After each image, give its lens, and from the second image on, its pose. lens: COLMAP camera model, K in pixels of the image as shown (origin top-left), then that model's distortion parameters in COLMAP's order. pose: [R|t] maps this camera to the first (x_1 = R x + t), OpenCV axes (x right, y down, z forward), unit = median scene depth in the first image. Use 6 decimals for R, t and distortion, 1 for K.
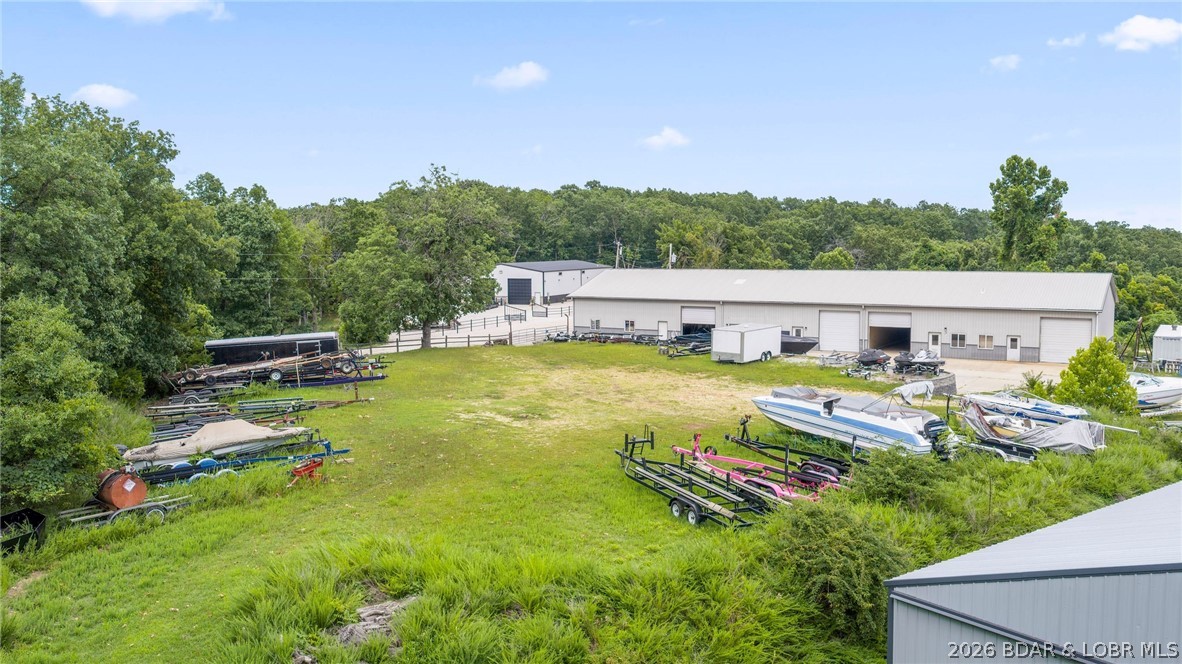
lens RADIAL K [[977.3, 0, 593.0], [0, 977.3, 329.2], [0, 0, 1]] dist [0.025340, -0.051641]
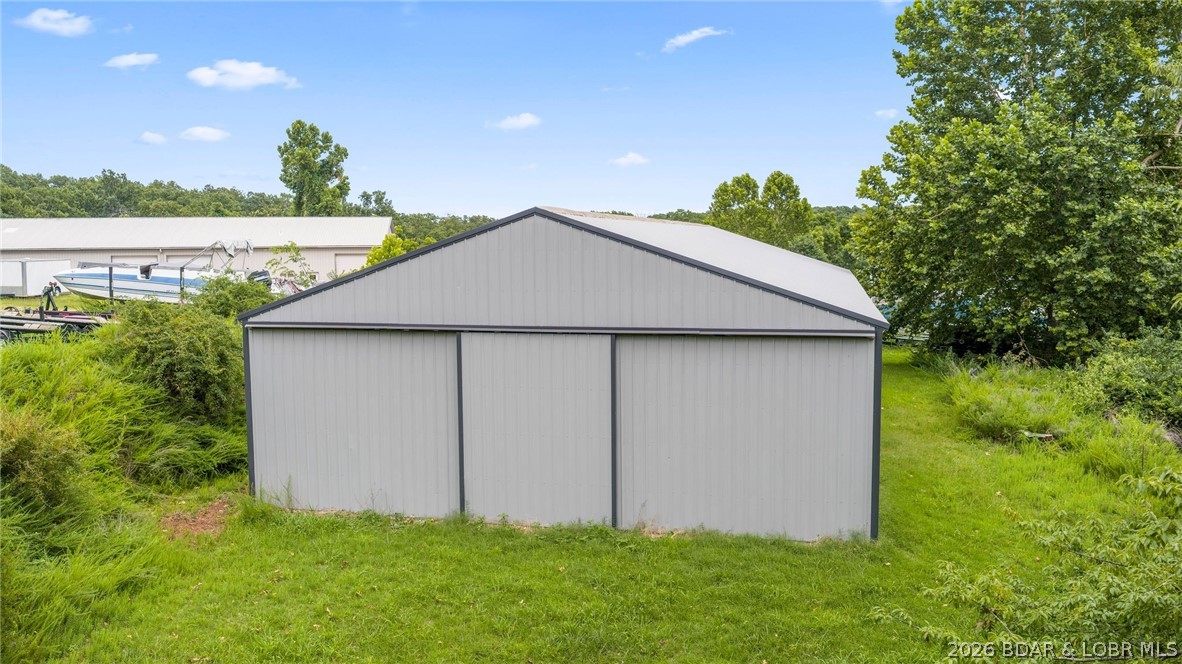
lens RADIAL K [[977.3, 0, 593.0], [0, 977.3, 329.2], [0, 0, 1]] dist [0.025340, -0.051641]
pose [[0.767245, -0.058996, 0.638635, -0.012632], [0.060195, 0.997989, 0.019875, 0.045273], [-0.638523, 0.023194, 0.769253, -0.005572]]
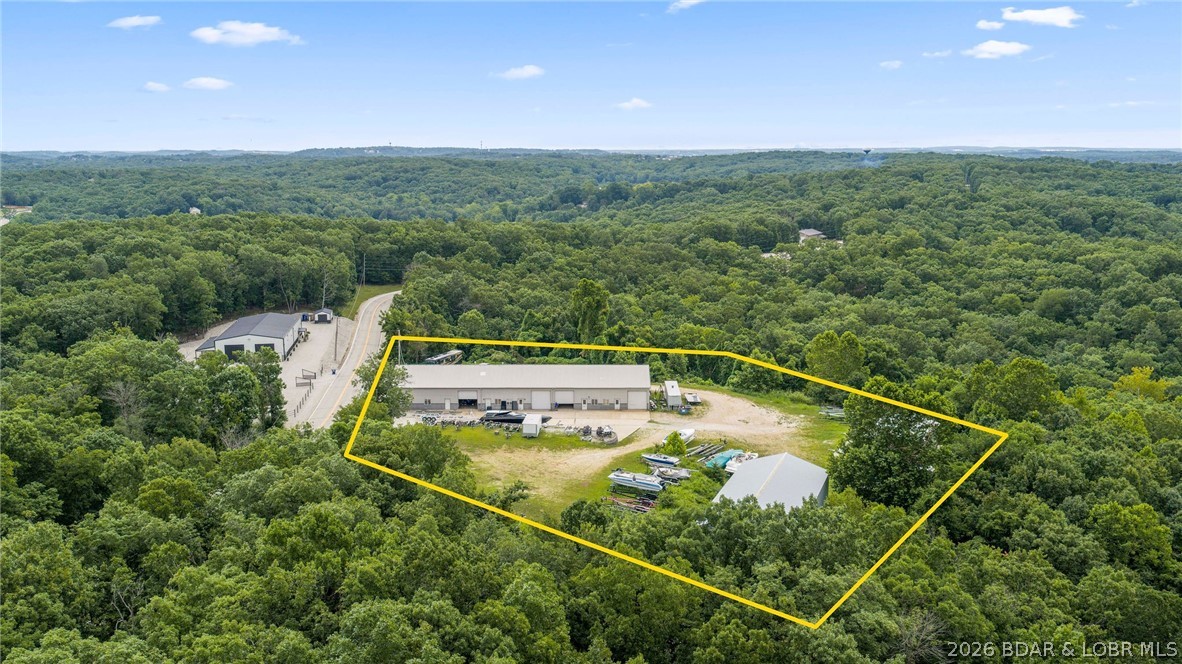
lens RADIAL K [[983.8, 0, 590.7], [0, 983.8, 337.8], [0, 0, 1]] dist [0.037354, -0.084110]
pose [[0.853564, -0.092940, 0.512630, -0.565889], [0.040898, 0.992876, 0.111910, -0.281169], [-0.519380, -0.074557, 0.851285, -0.661817]]
